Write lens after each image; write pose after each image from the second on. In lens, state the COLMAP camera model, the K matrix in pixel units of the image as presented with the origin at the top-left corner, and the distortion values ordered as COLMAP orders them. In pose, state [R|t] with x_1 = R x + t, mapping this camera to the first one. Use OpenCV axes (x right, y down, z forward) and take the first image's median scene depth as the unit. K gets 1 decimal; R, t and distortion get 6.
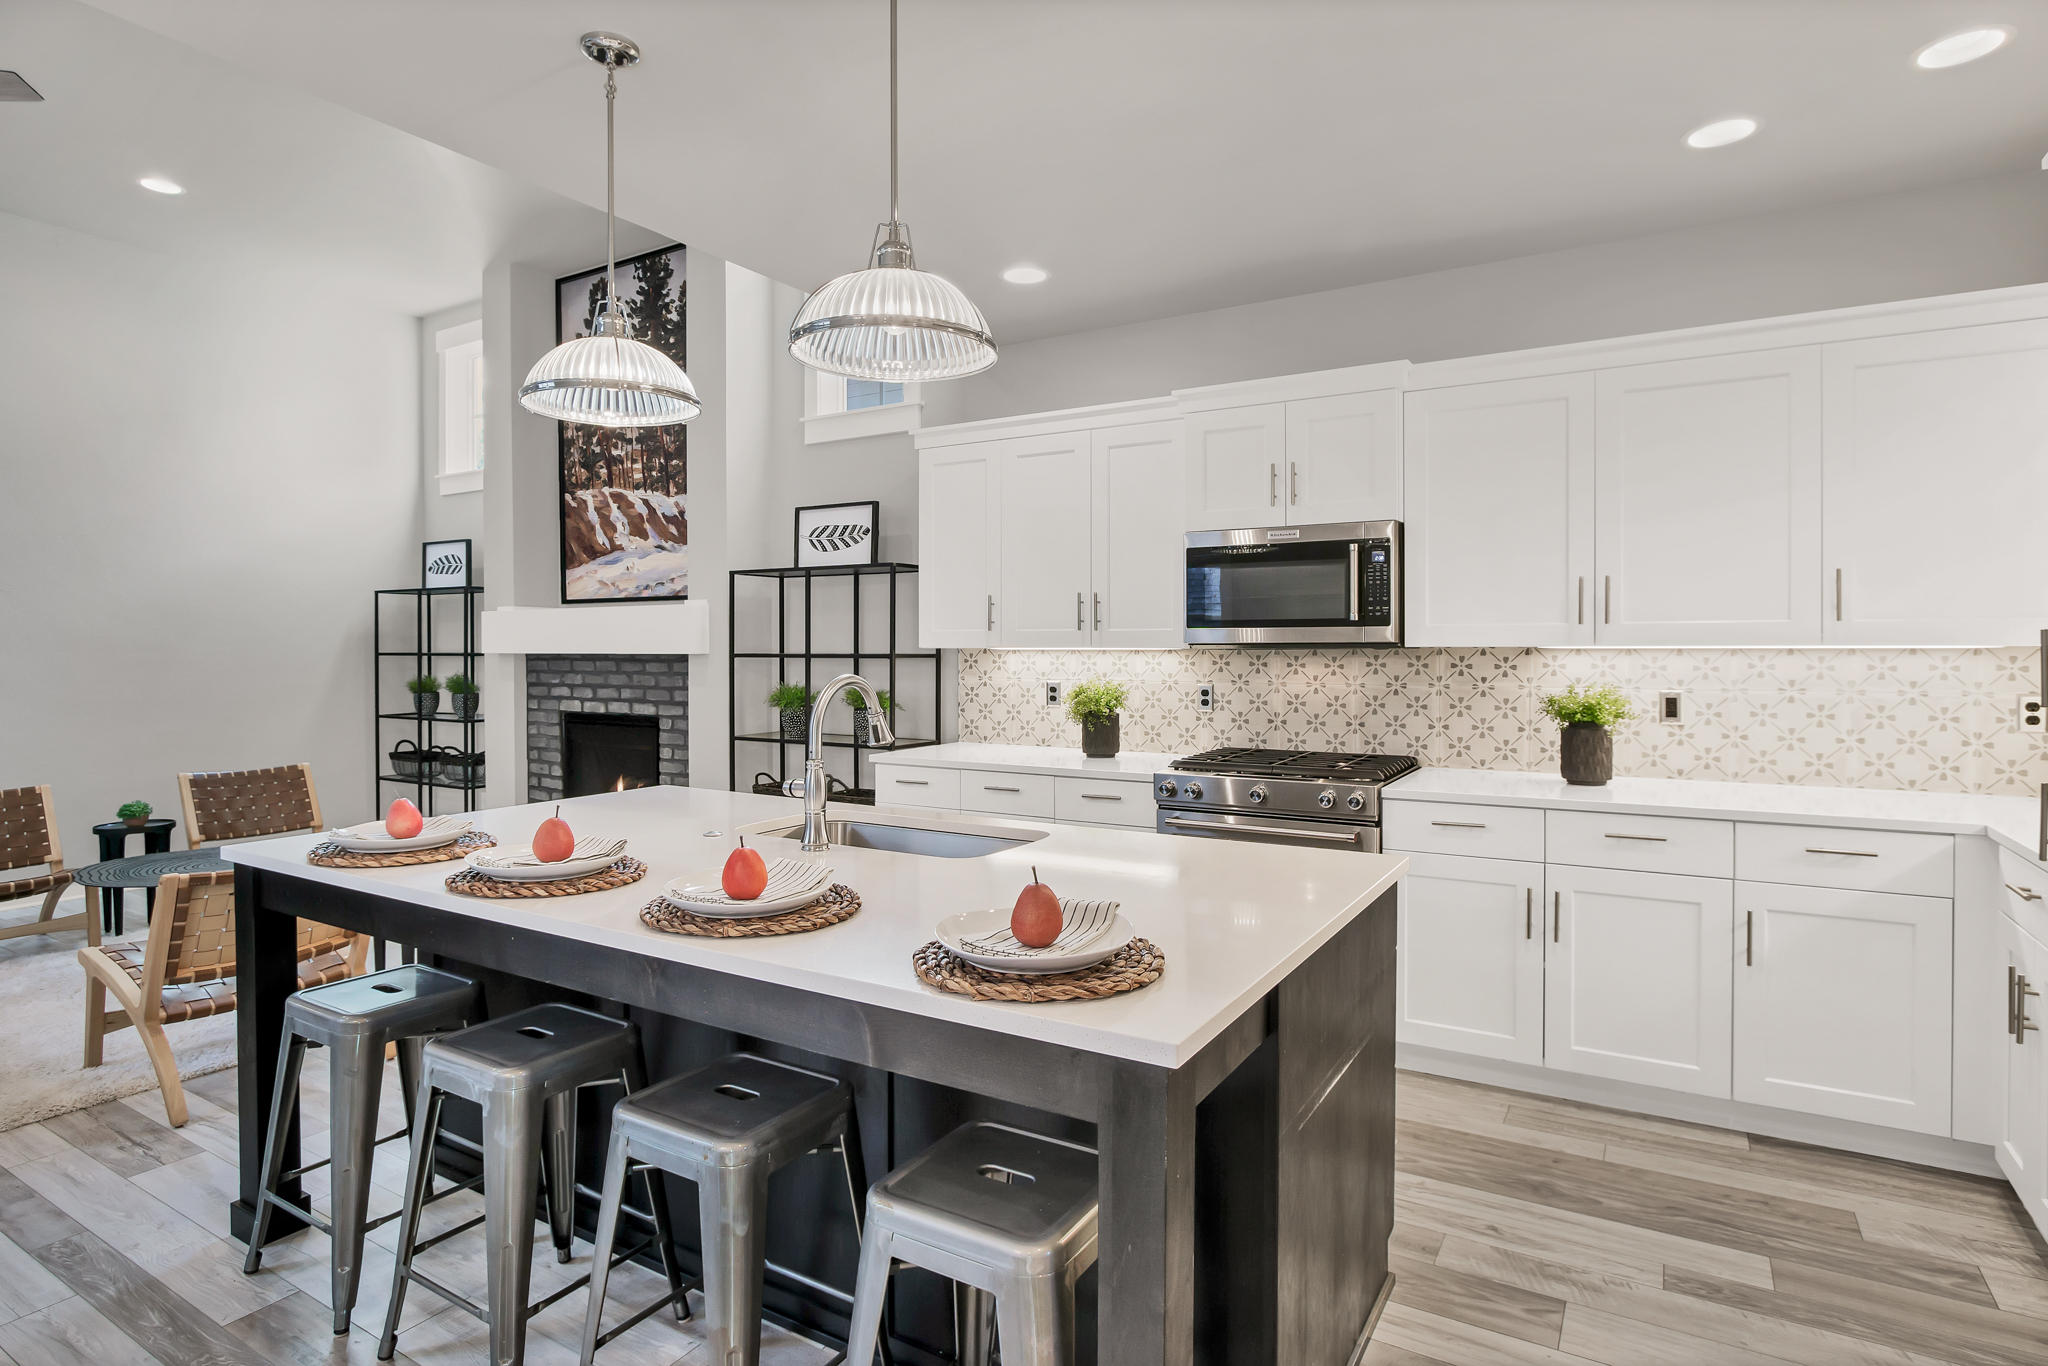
lens RADIAL K [[998.0, 0, 1033.2], [0, 998.0, 657.8], [0, 0, 1]] dist [-0.023575, 0.000080]
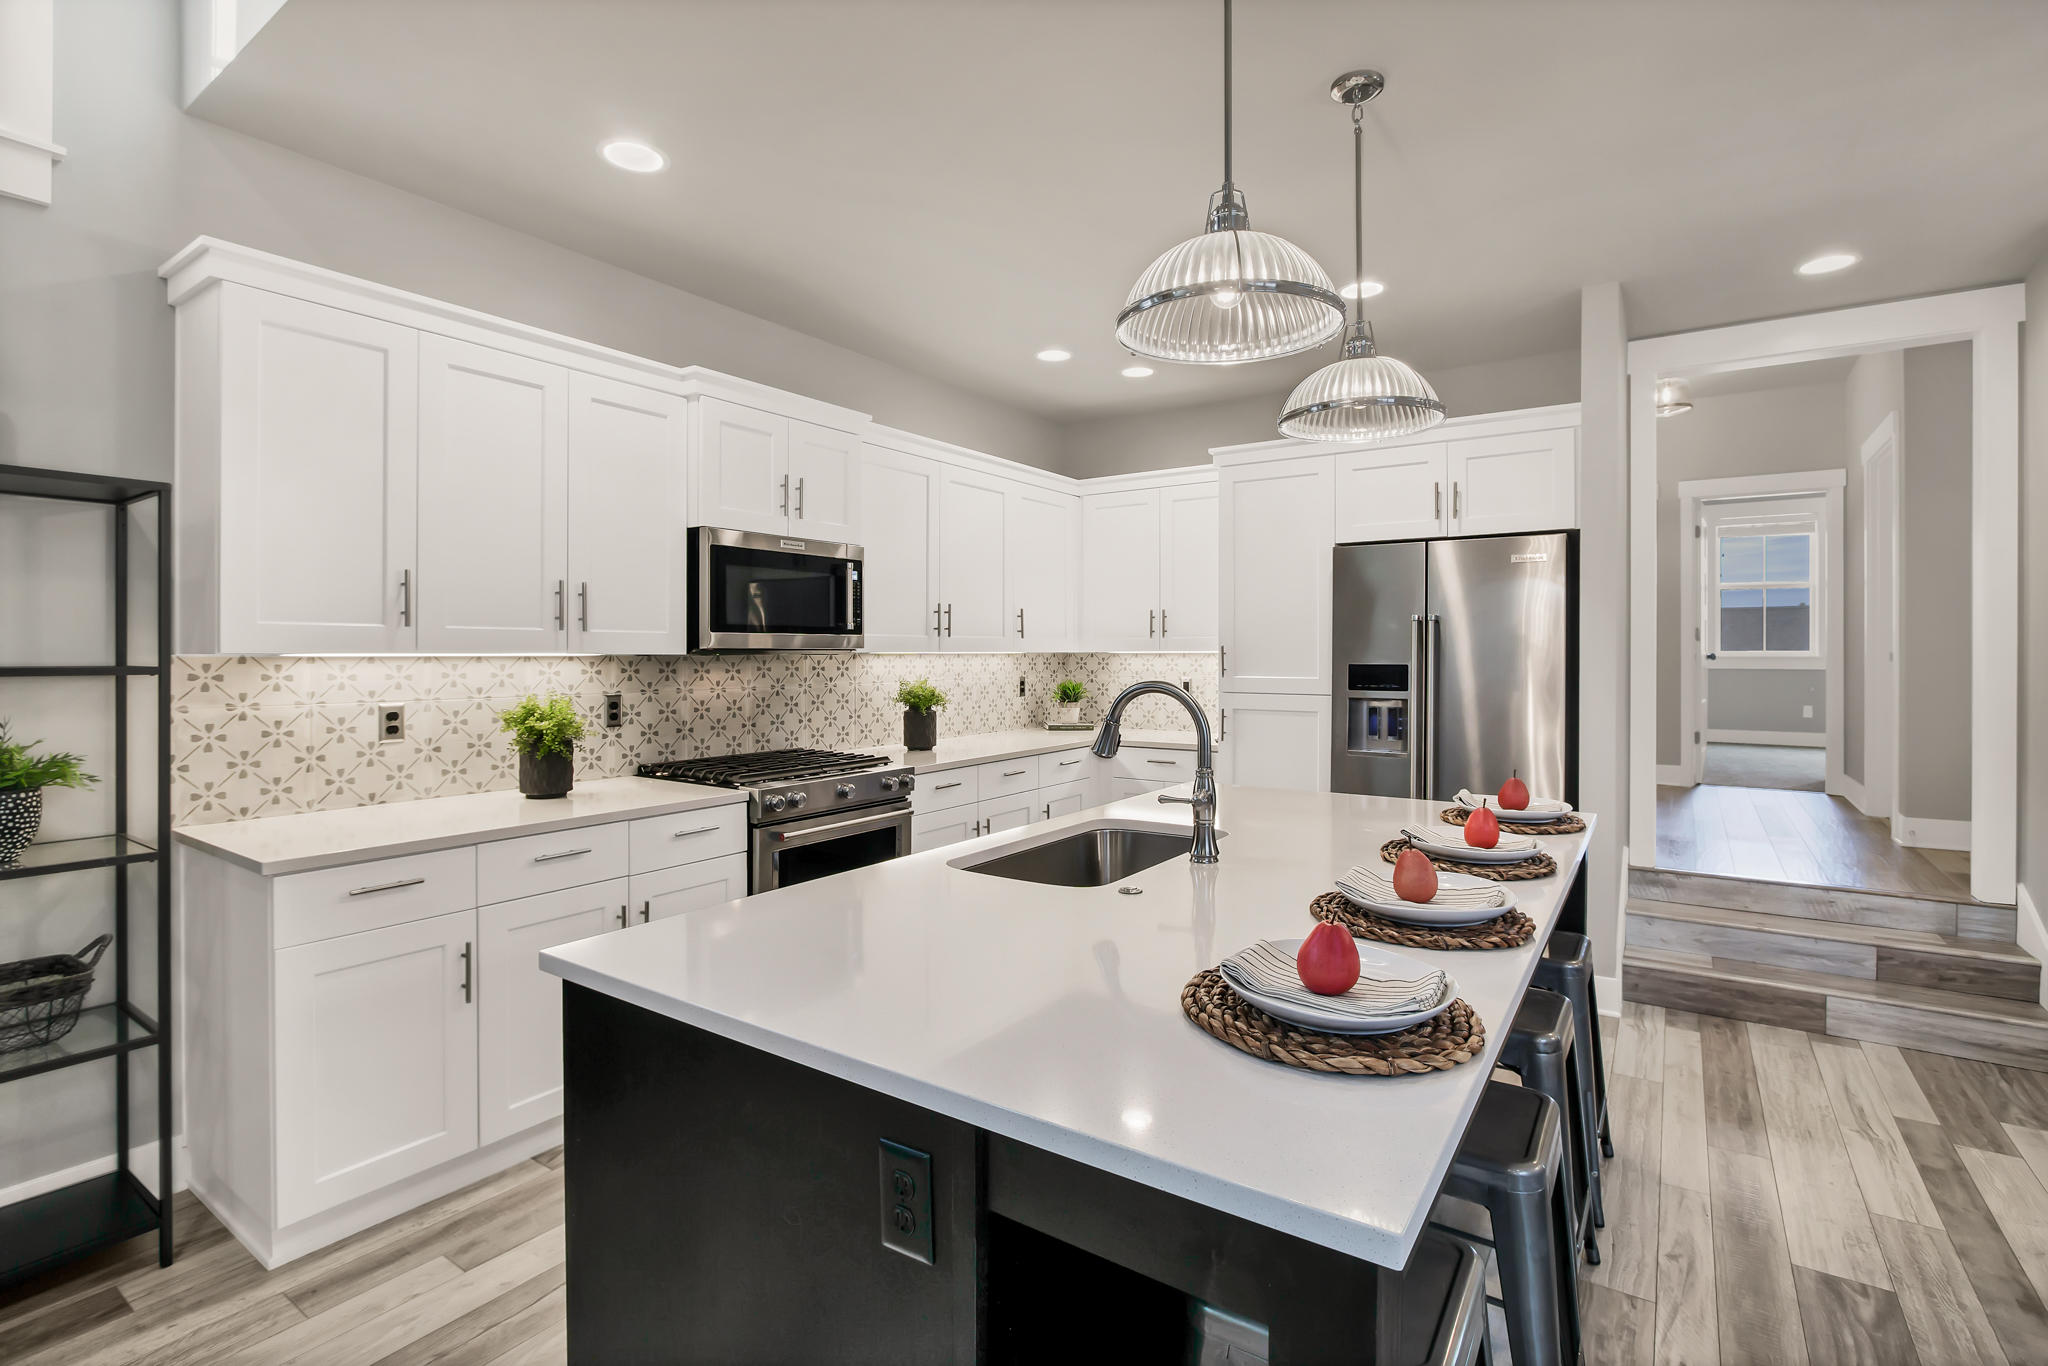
lens RADIAL K [[945.5, 0, 1044.5], [0, 945.5, 656.0], [0, 0, 1]] dist [-0.026765, 0.006106]
pose [[0.077179, -0.000747, 0.997017, -0.468546], [0.012753, 0.999919, -0.000238, -0.002258], [-0.996936, 0.012733, 0.077183, 0.429875]]
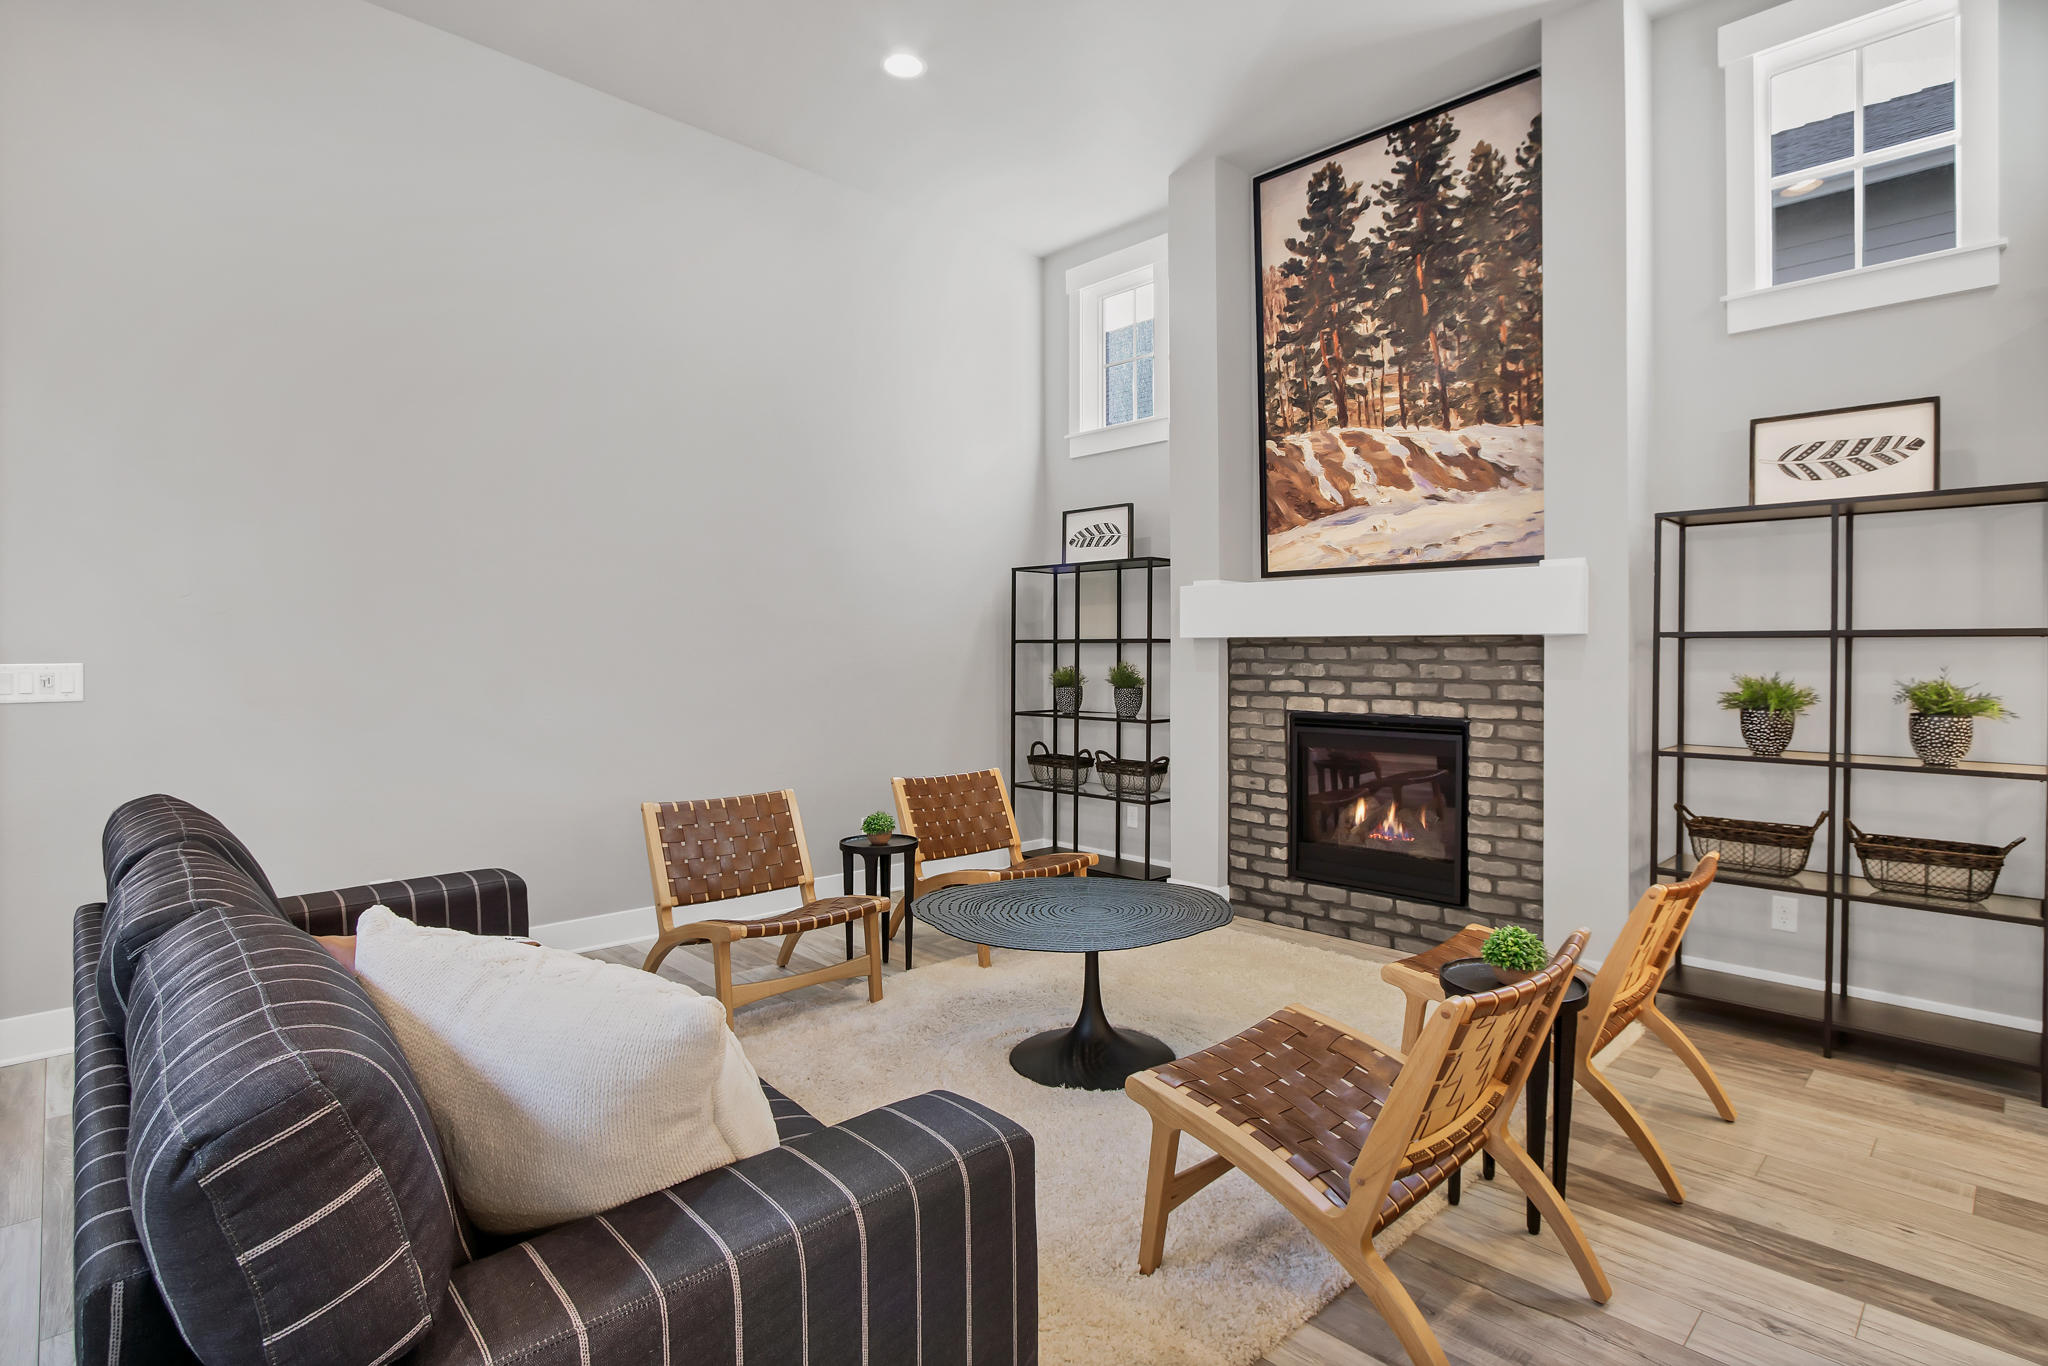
lens RADIAL K [[1005.2, 0, 1055.2], [0, 1005.2, 652.9], [0, 0, 1]] dist [-0.013055, 0.001914]
pose [[0.964474, 0.002222, -0.264169, -0.476092], [-0.005036, 0.999938, -0.009977, 0.017887], [0.264130, 0.010953, 0.964425, 0.192672]]
